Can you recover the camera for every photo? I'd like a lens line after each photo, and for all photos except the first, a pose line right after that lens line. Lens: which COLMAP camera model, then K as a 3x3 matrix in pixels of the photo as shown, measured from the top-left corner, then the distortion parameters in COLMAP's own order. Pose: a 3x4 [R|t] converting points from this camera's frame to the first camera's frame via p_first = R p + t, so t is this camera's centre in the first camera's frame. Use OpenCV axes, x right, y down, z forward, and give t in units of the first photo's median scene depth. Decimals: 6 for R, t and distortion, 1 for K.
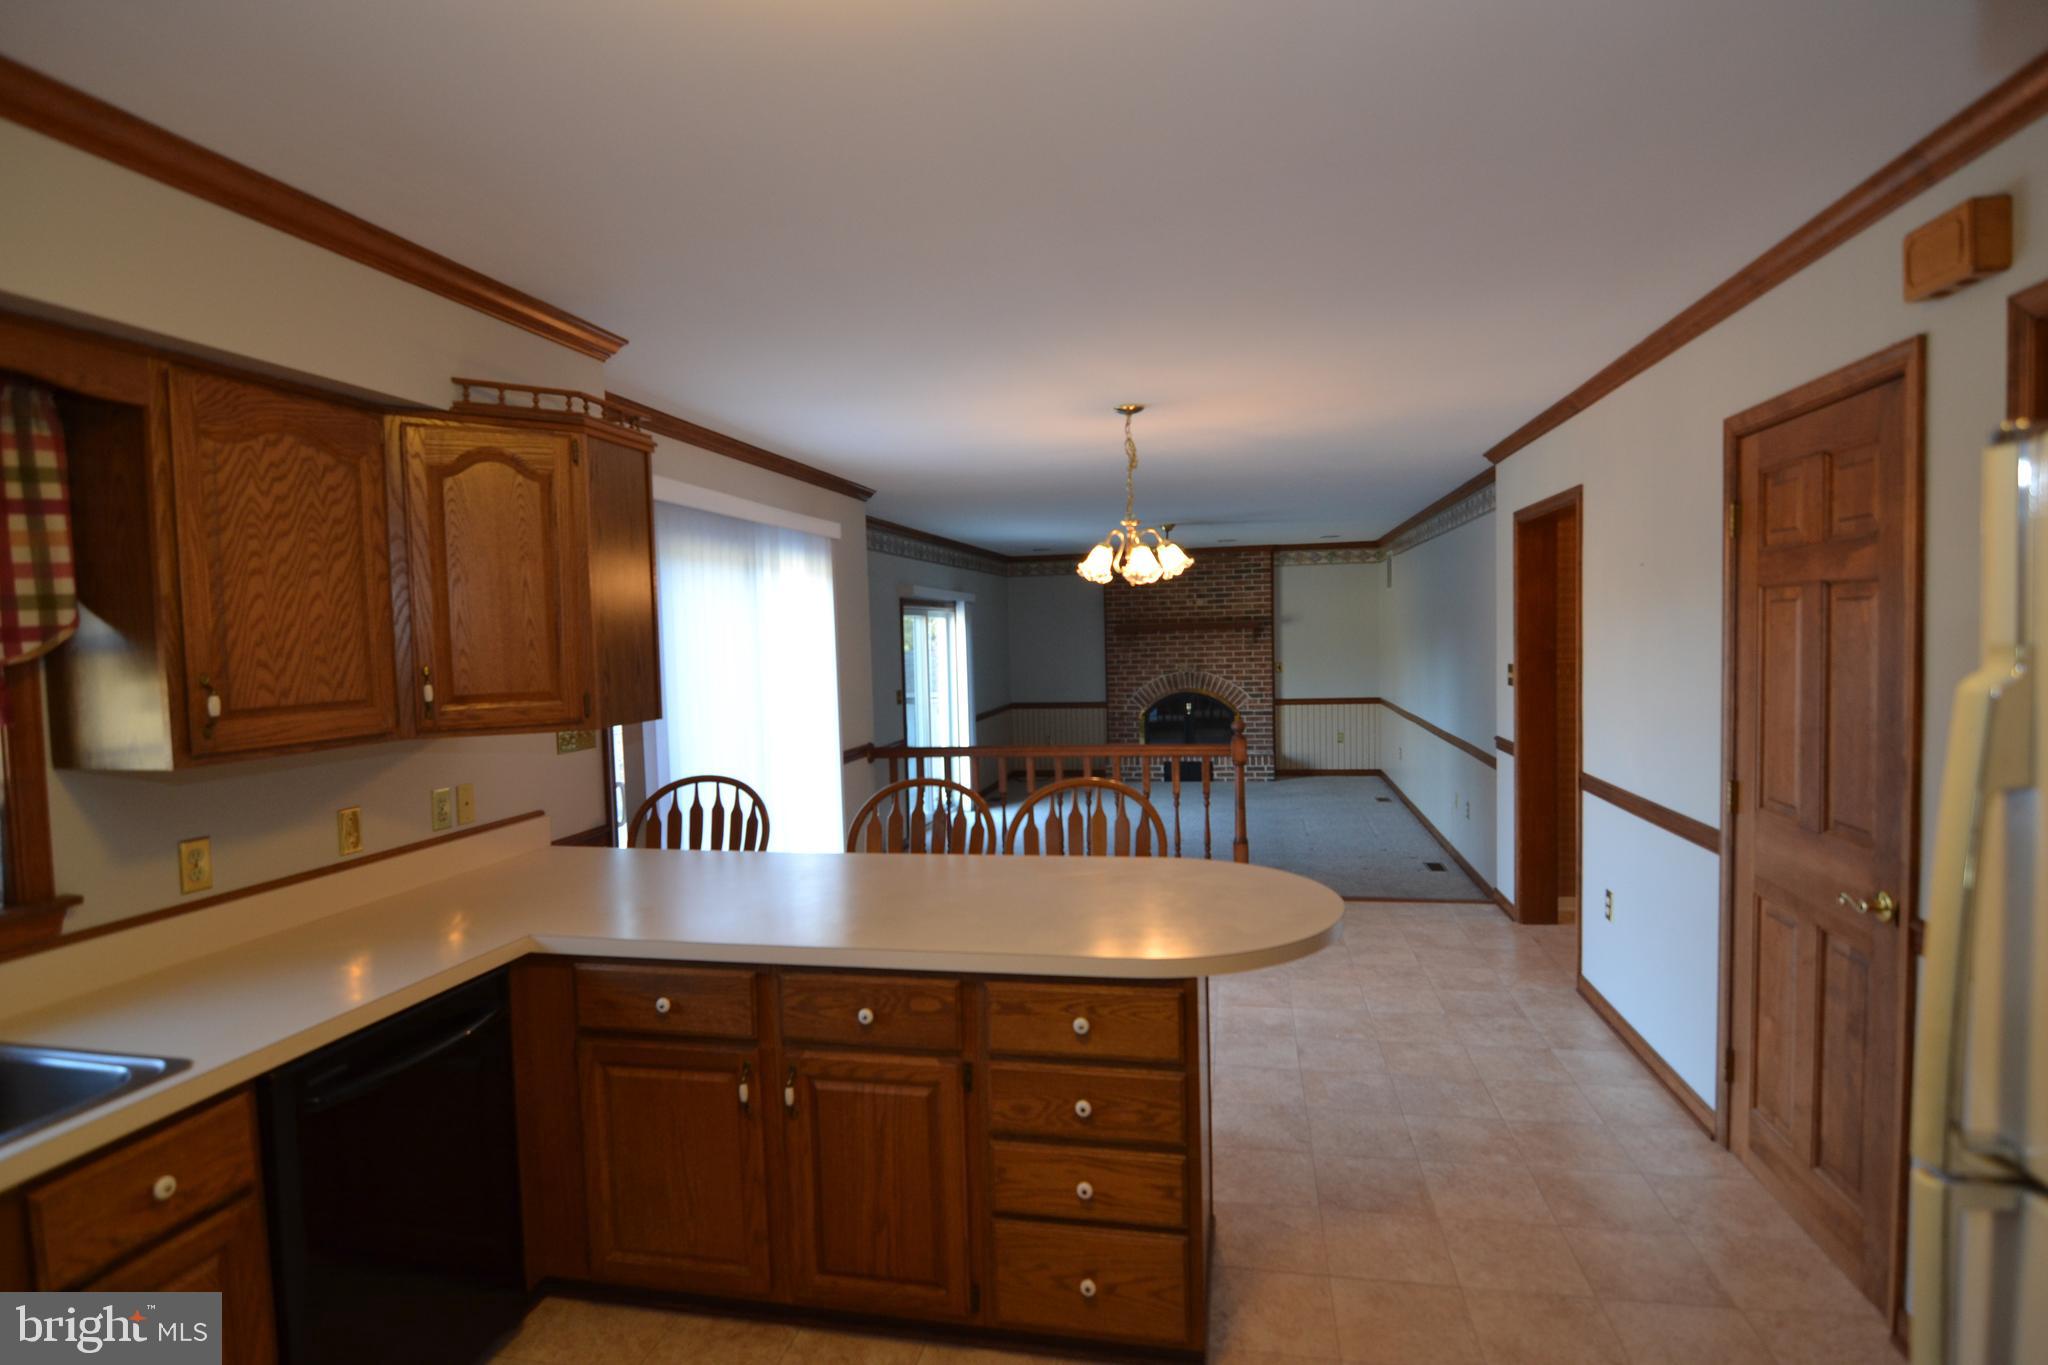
lens RADIAL K [[1054.5, 0, 991.6], [0, 1054.5, 682.5], [0, 0, 1]] dist [0.000047, -0.000641]
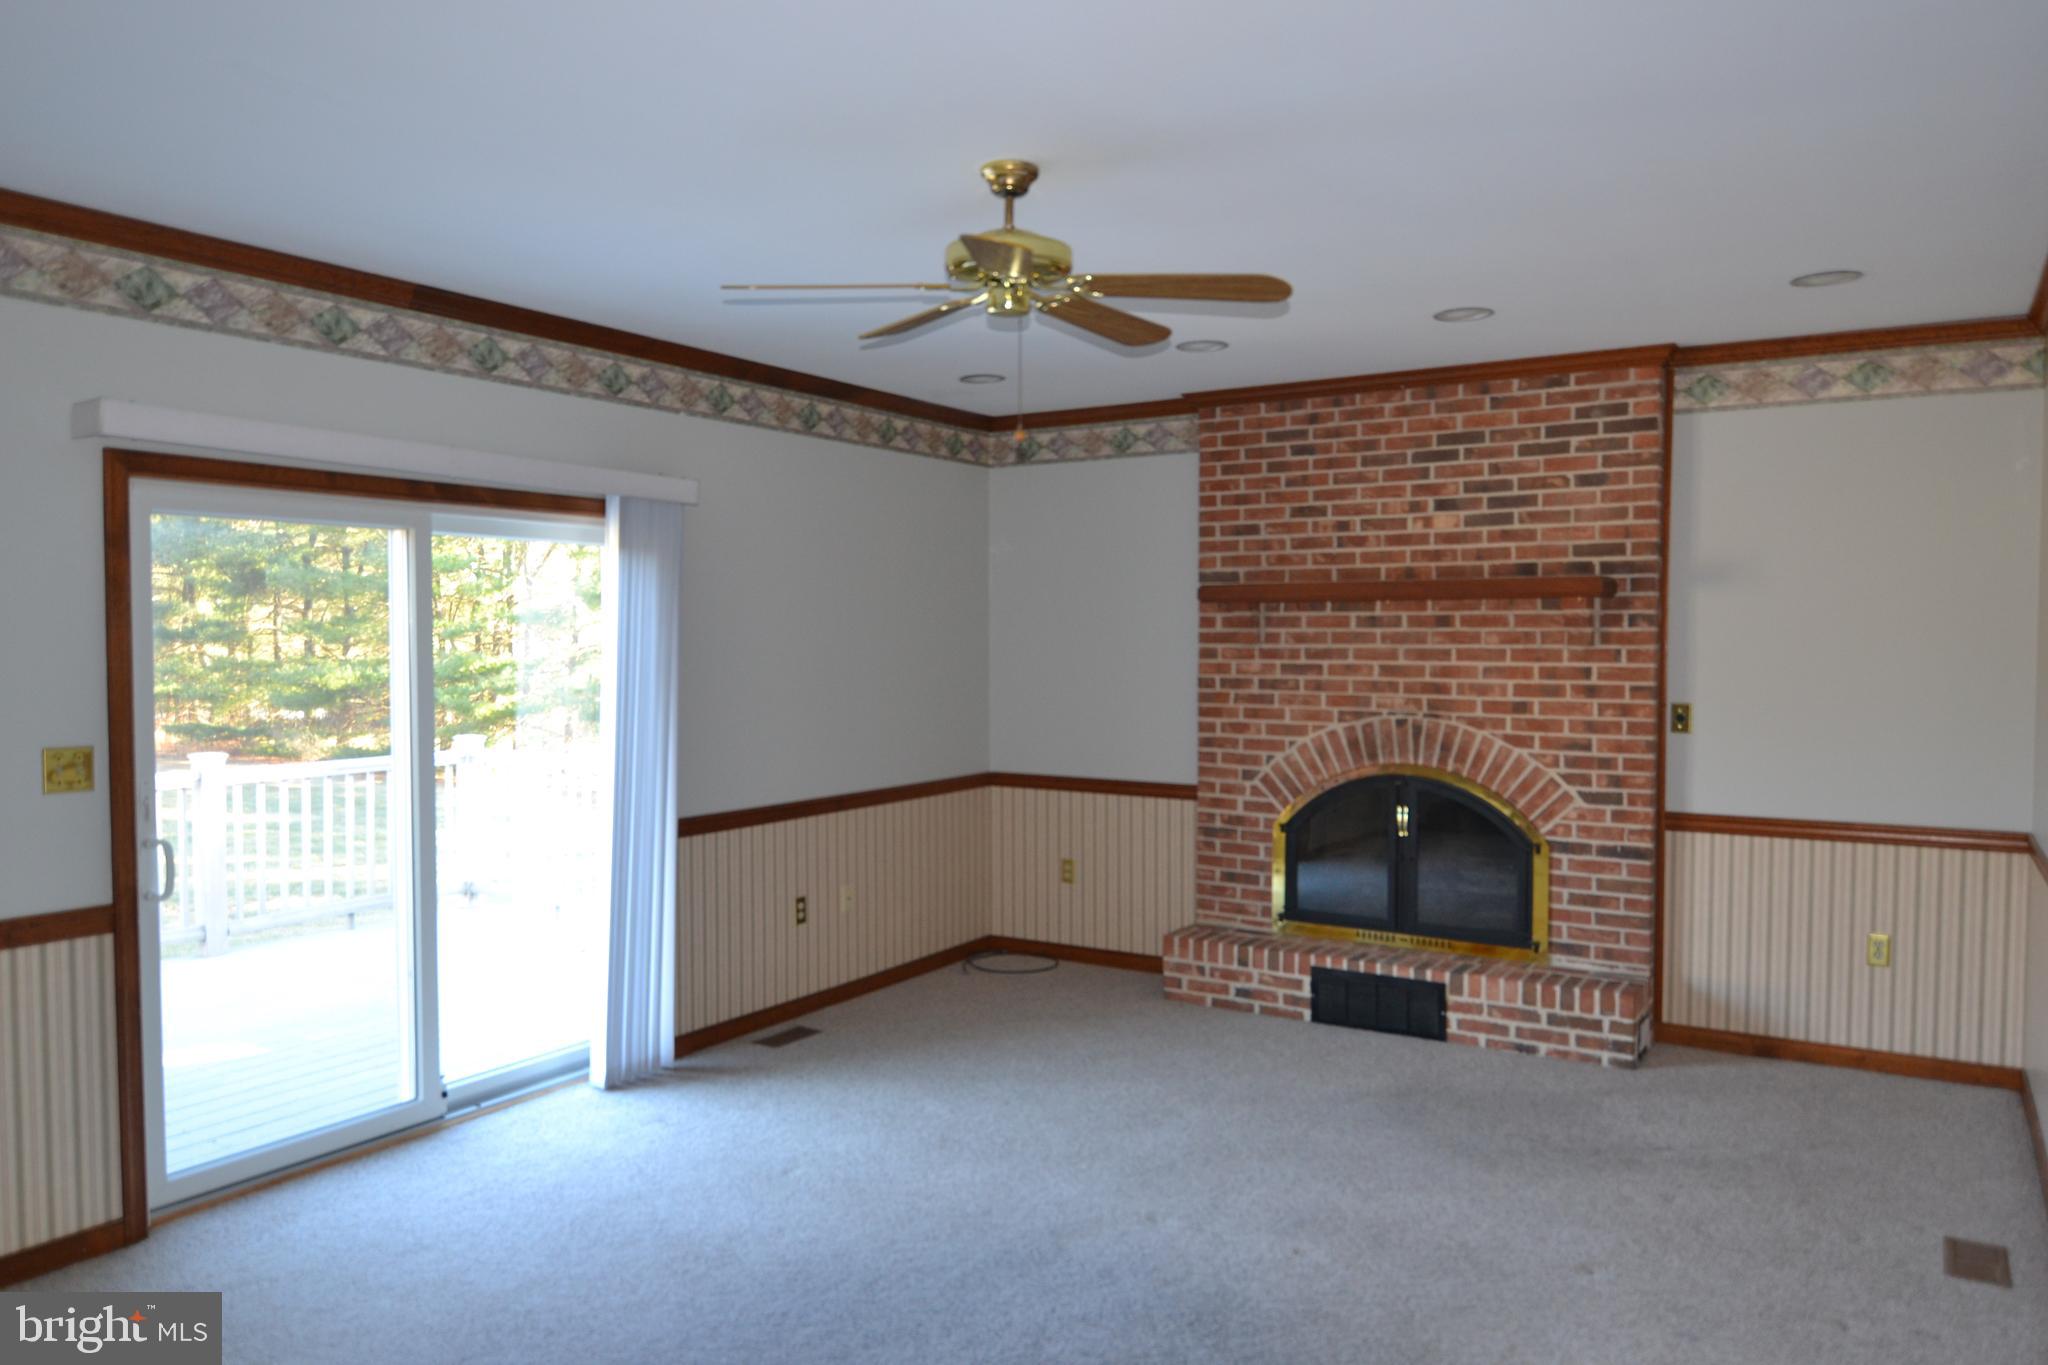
lens RADIAL K [[1432.5, 0, 1011.4], [0, 1432.5, 681.0], [0, 0, 1]] dist [0.005074, -0.006388]
pose [[0.939661, 0.035071, -0.340305, 0.229108], [-0.037308, 0.999304, -0.000030, -0.017843], [0.340067, 0.012724, 0.940315, 0.506231]]
